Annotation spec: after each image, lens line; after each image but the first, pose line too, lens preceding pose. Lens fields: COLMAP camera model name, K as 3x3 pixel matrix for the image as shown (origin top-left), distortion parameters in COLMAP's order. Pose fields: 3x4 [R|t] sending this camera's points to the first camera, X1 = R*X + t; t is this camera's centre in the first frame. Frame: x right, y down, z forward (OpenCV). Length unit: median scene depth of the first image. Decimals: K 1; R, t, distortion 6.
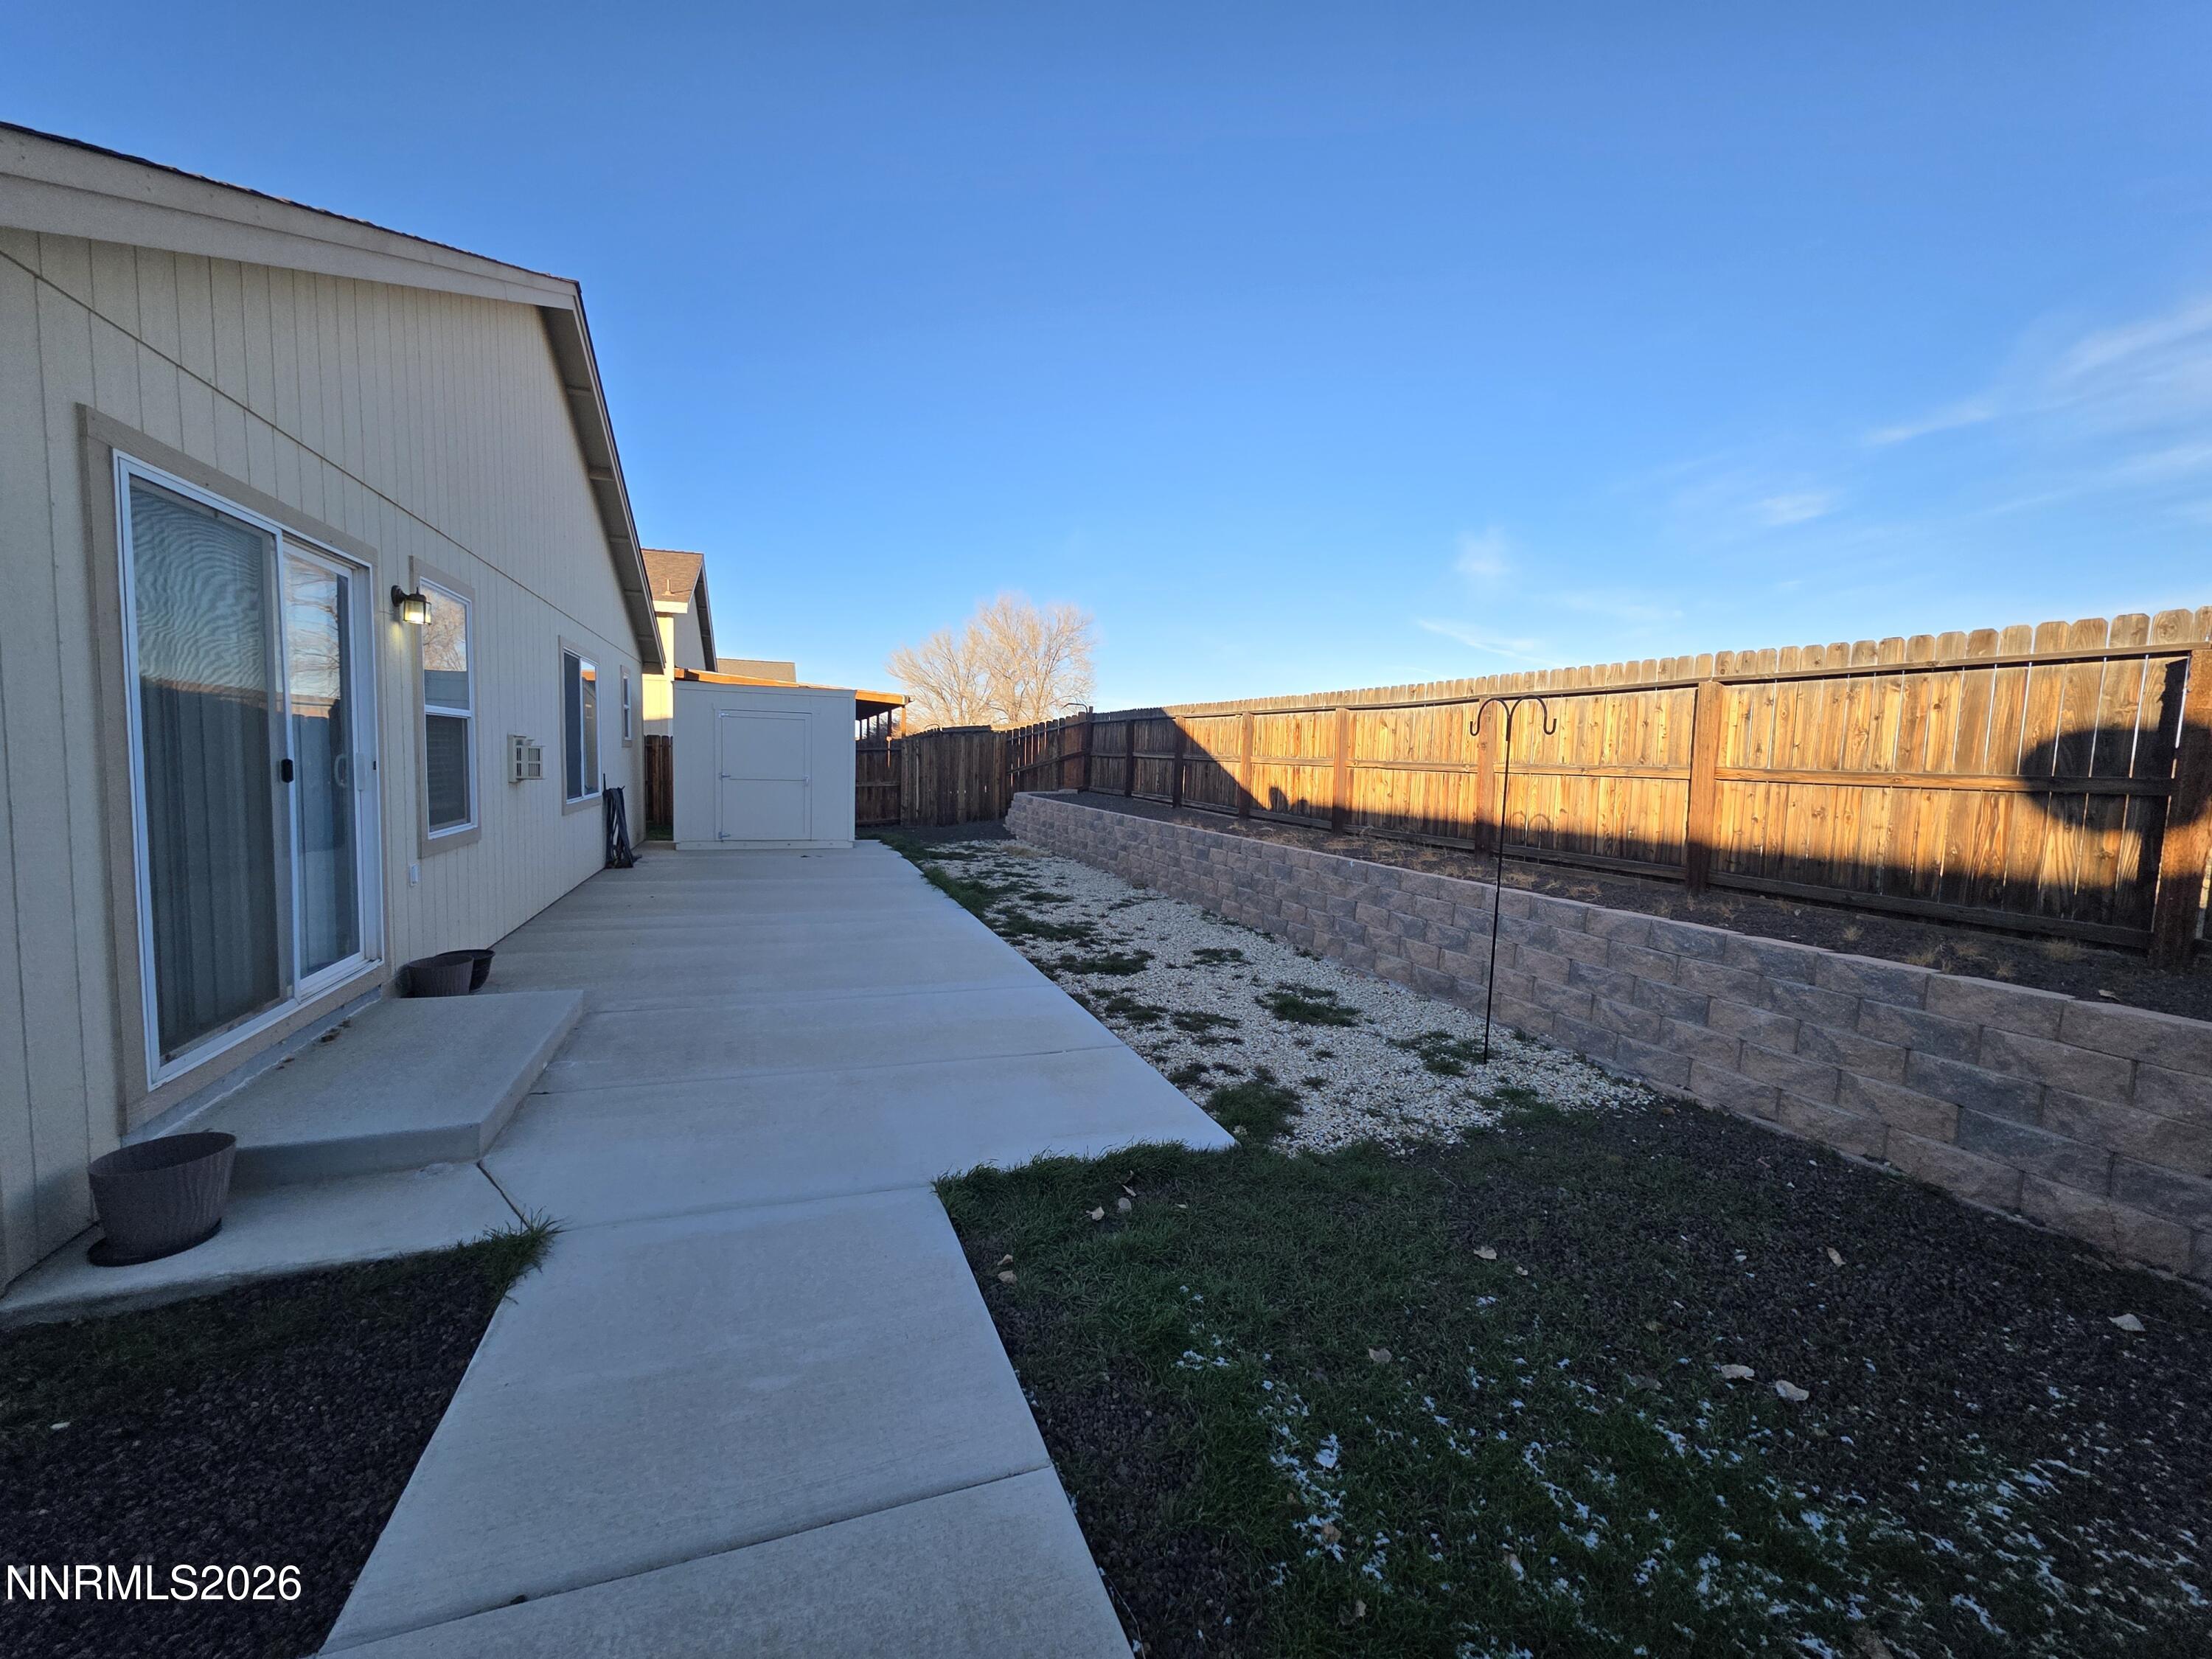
lens RADIAL K [[880.8, 0, 1097.2], [0, 880.8, 821.0], [0, 0, 1]] dist [0.007097, -0.000169]
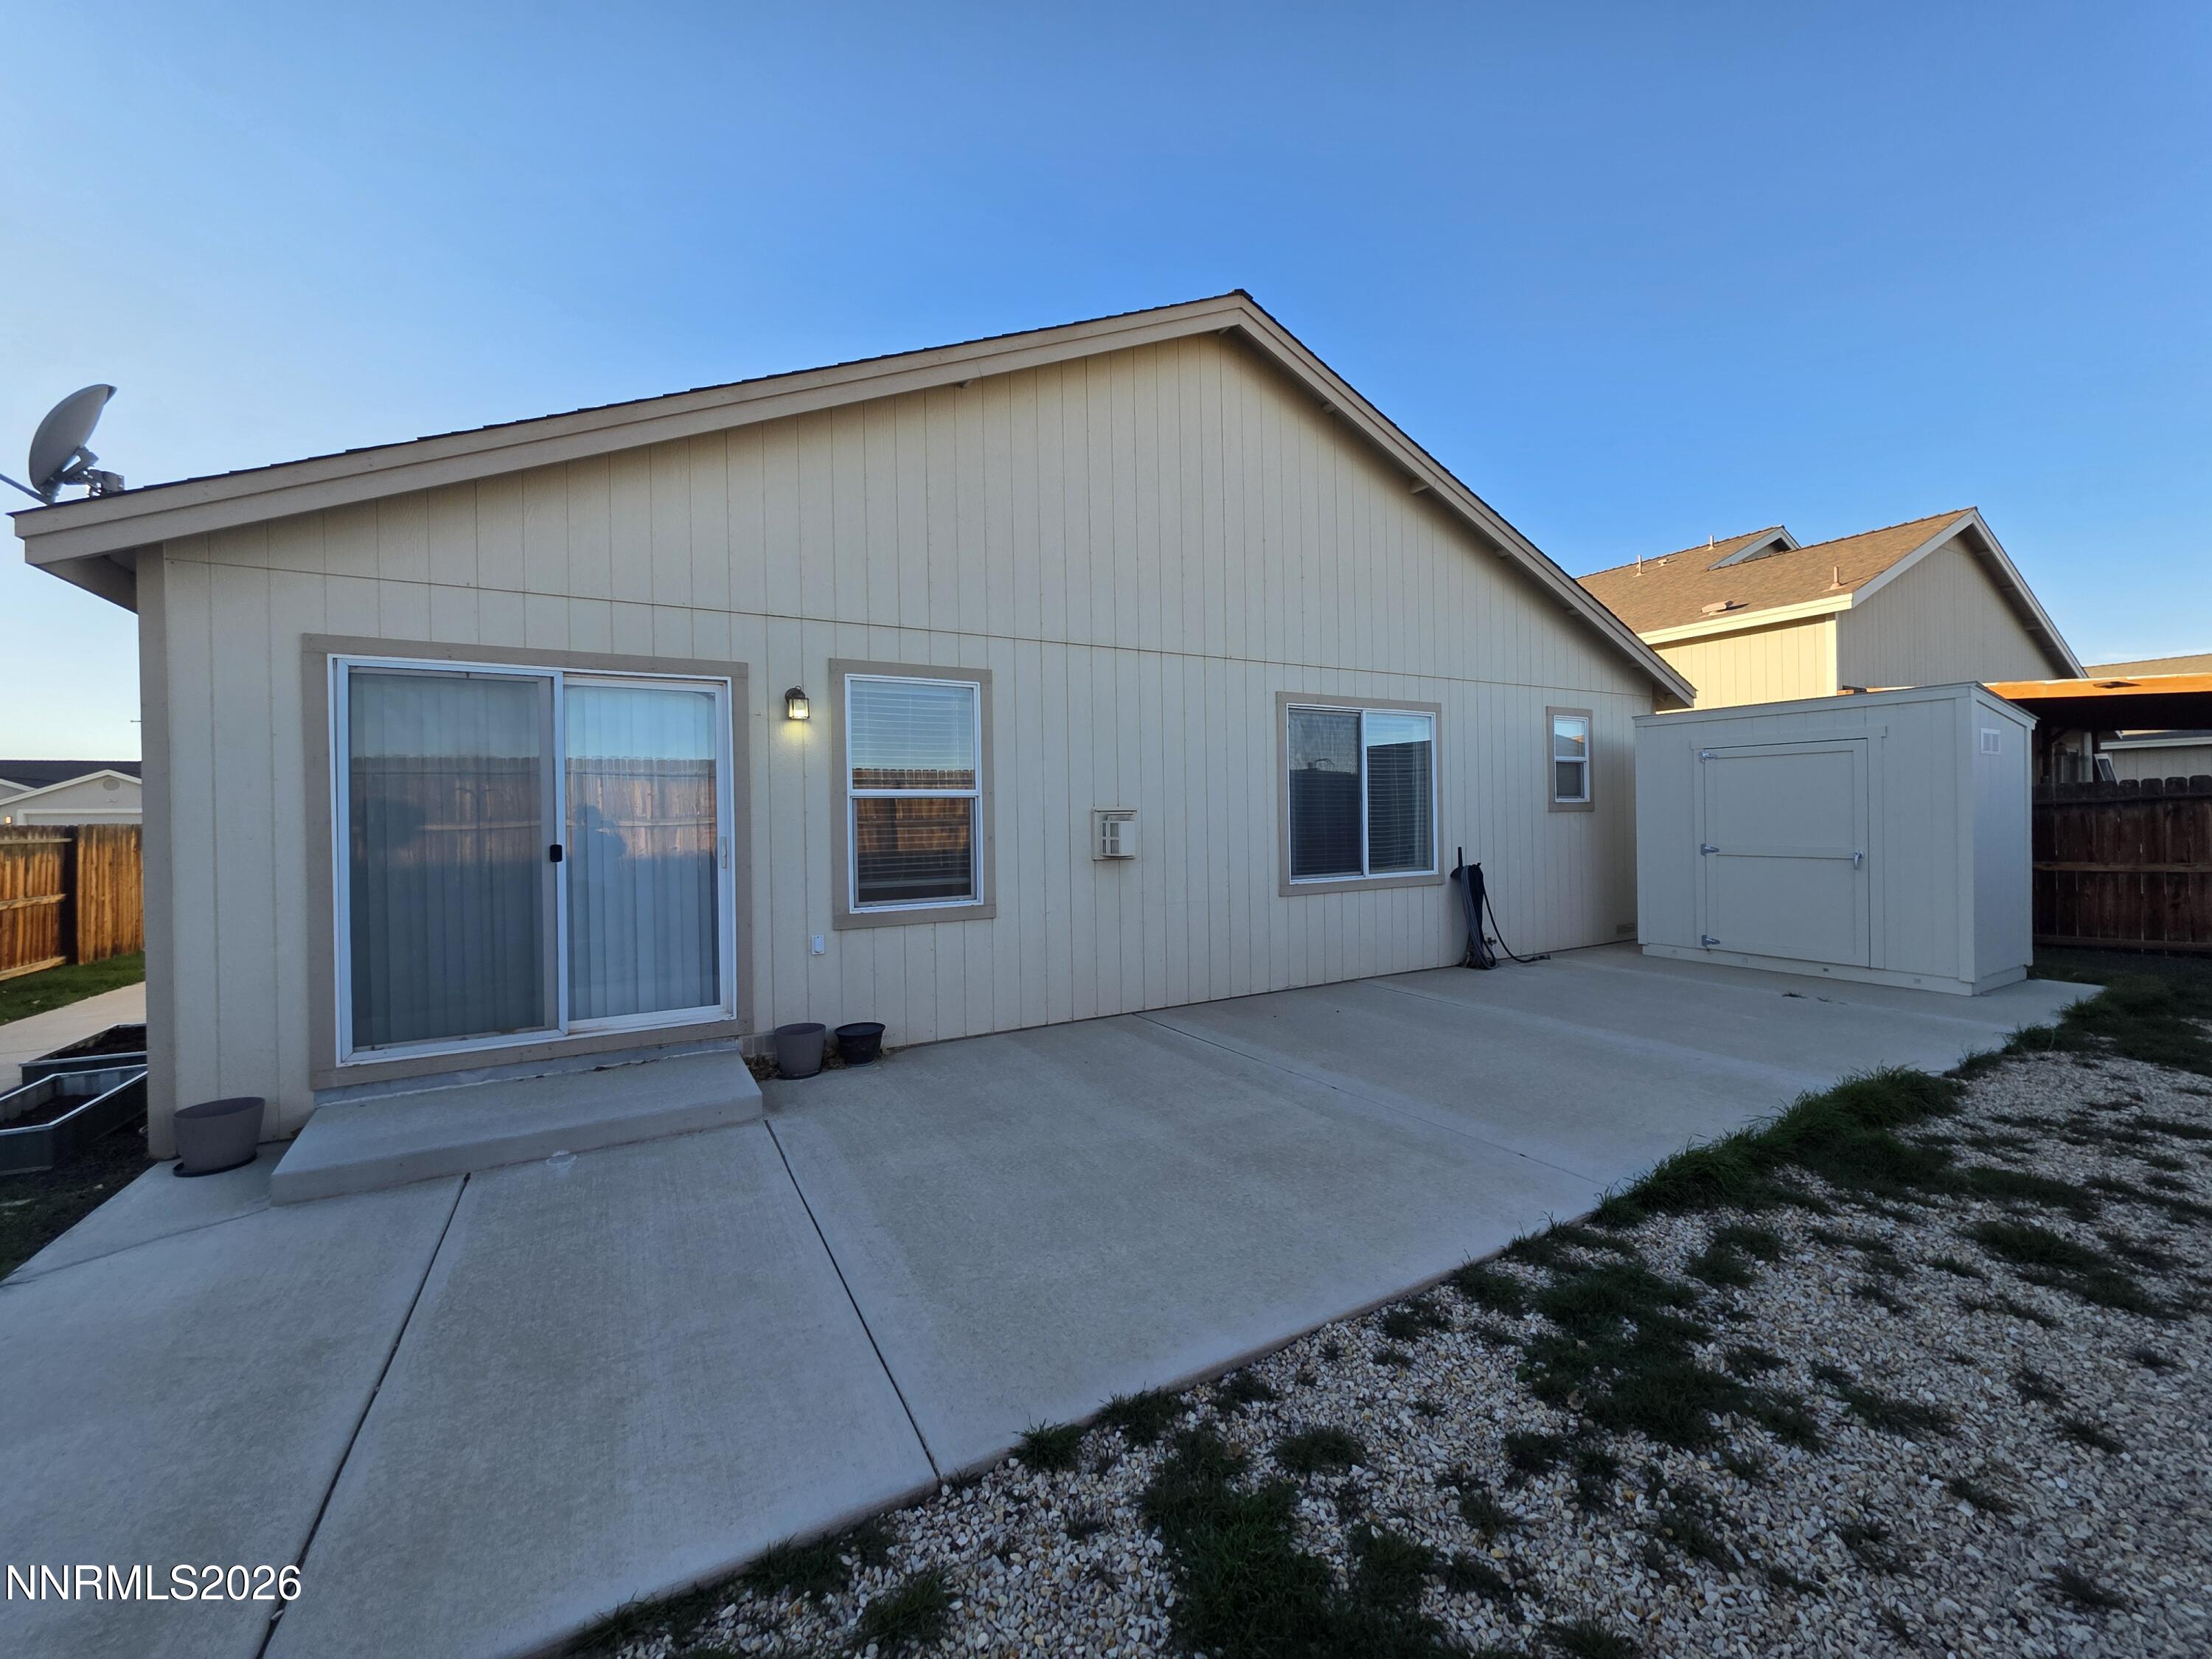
lens RADIAL K [[880.8, 0, 1097.2], [0, 880.8, 821.0], [0, 0, 1]] dist [0.007097, -0.000169]
pose [[0.168595, -0.018462, -0.985512, 0.355066], [-0.051163, 0.998313, -0.027454, -0.076579], [0.984357, 0.055051, 0.167366, 1.095102]]
